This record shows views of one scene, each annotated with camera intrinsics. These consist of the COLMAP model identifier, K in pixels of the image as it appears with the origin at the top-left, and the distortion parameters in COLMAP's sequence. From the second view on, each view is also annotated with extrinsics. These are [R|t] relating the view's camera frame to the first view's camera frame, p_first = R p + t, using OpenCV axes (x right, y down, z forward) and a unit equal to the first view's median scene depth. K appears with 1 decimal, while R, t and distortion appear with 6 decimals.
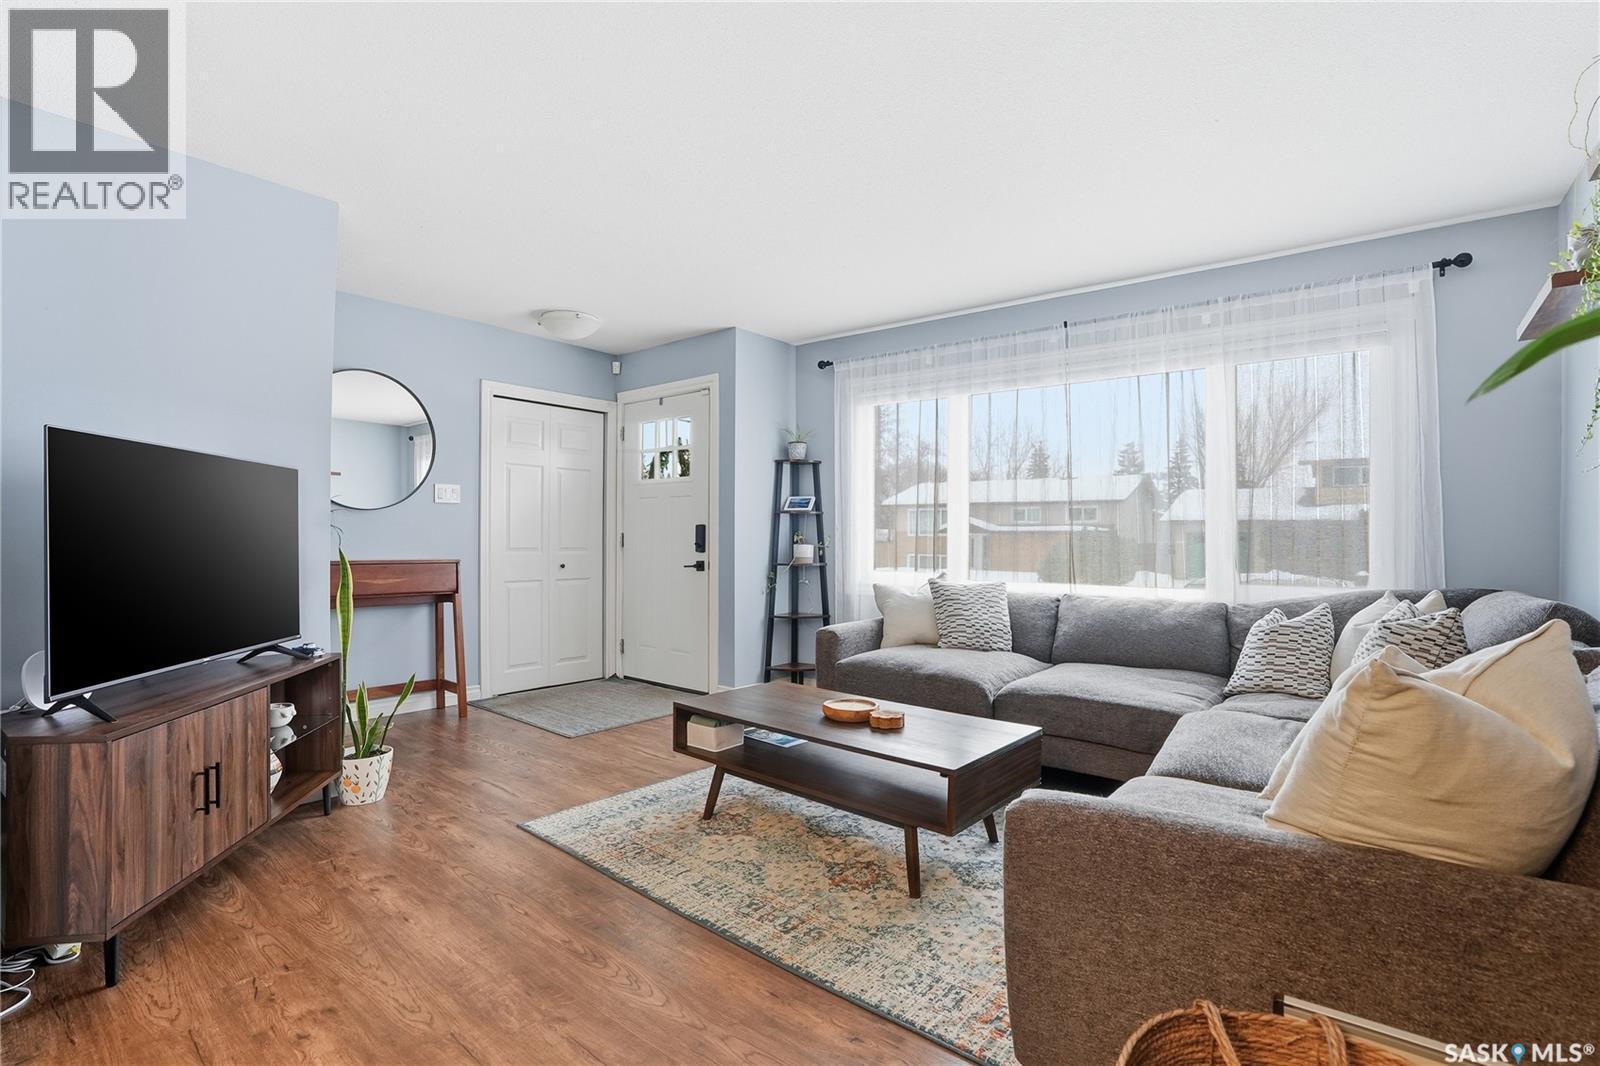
lens RADIAL K [[737.3, 0, 798.6], [0, 737.3, 528.8], [0, 0, 1]] dist [-0.043800, 0.000564]
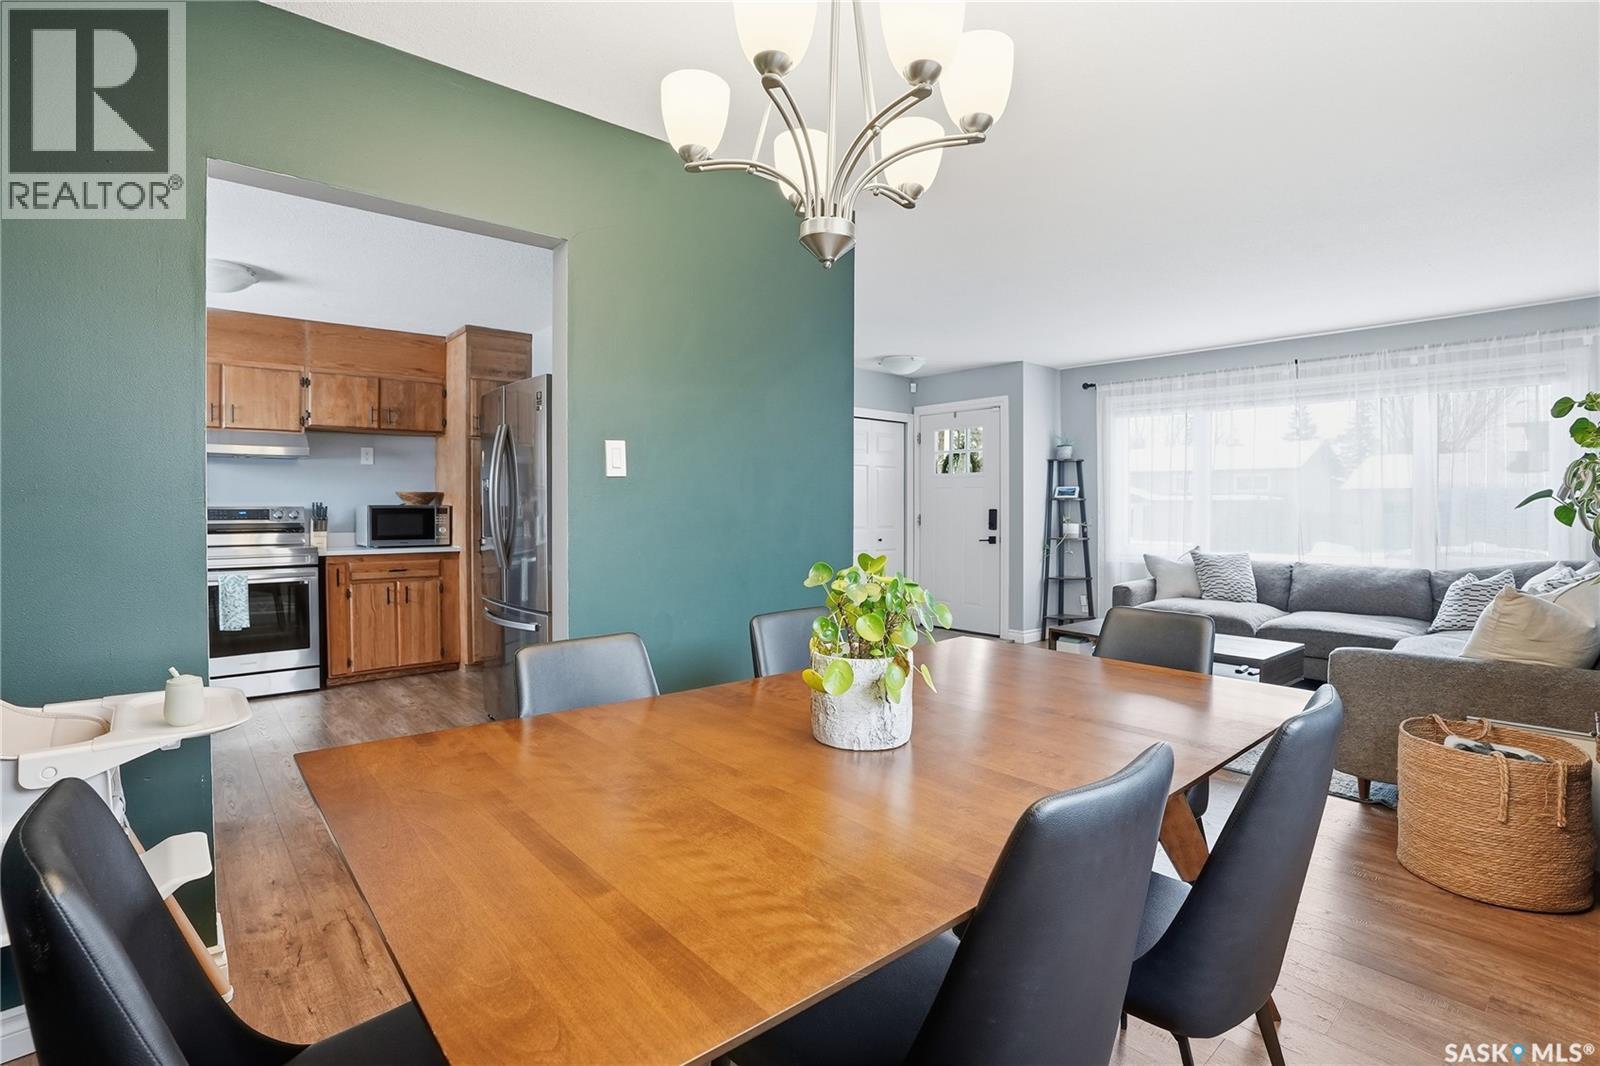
lens RADIAL K [[786.8, 0, 798.5], [0, 786.8, 504.6], [0, 0, 1]] dist [-0.018829, 0.005743]
pose [[0.990607, -0.004101, -0.136676, -0.307488], [0.005841, 0.999907, 0.012336, -0.035623], [0.136612, -0.013018, 0.990539, -0.488626]]
